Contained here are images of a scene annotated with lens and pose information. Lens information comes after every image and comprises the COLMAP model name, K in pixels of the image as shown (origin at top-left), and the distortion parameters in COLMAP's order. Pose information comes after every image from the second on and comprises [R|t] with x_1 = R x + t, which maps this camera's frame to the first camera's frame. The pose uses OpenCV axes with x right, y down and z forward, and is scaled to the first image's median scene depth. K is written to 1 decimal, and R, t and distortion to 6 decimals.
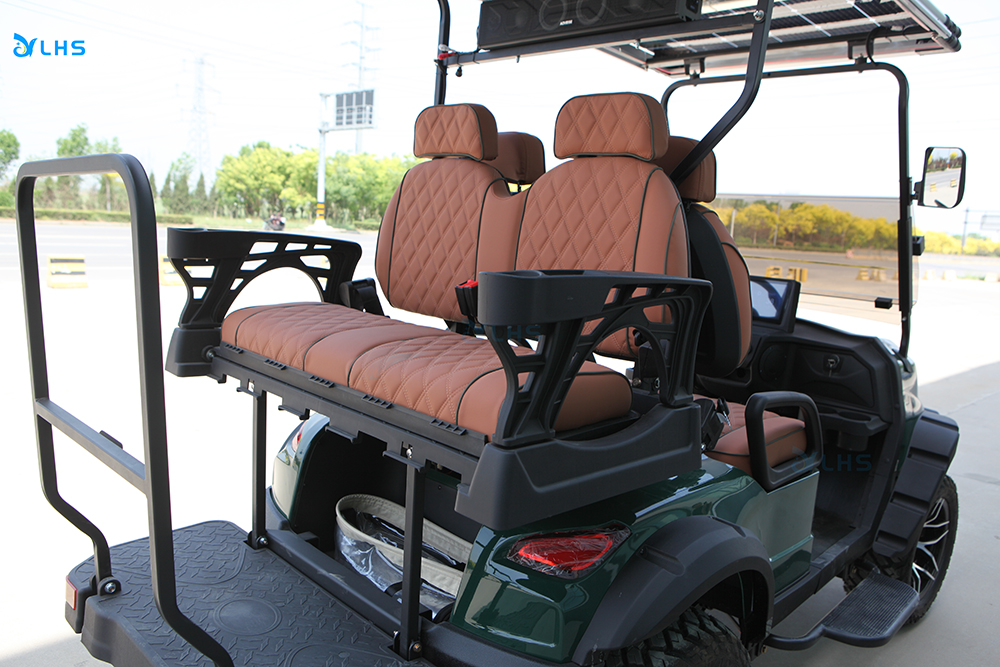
lens RADIAL K [[776.4, 0, 496.3], [0, 776.4, 340.7], [0, 0, 1]] dist [-0.073448, 0.058589]
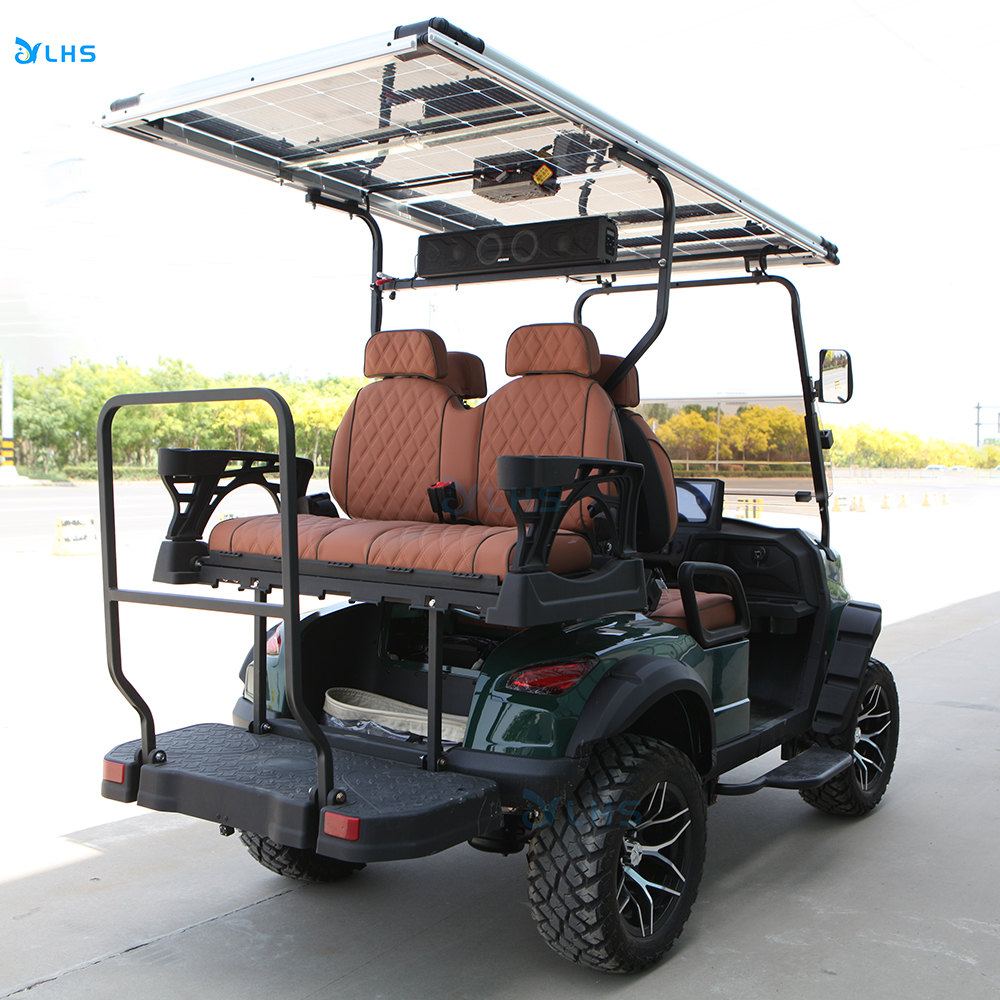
lens RADIAL K [[1273.0, 0, 496.1], [0, 1273.0, 500.7], [0, 0, 1]] dist [-0.056526, 0.000000]
pose [[0.984294, -0.051560, 0.168840, -0.241684], [0.070768, 0.991431, -0.109797, 0.145489], [-0.161732, 0.120021, 0.979509, -0.771739]]
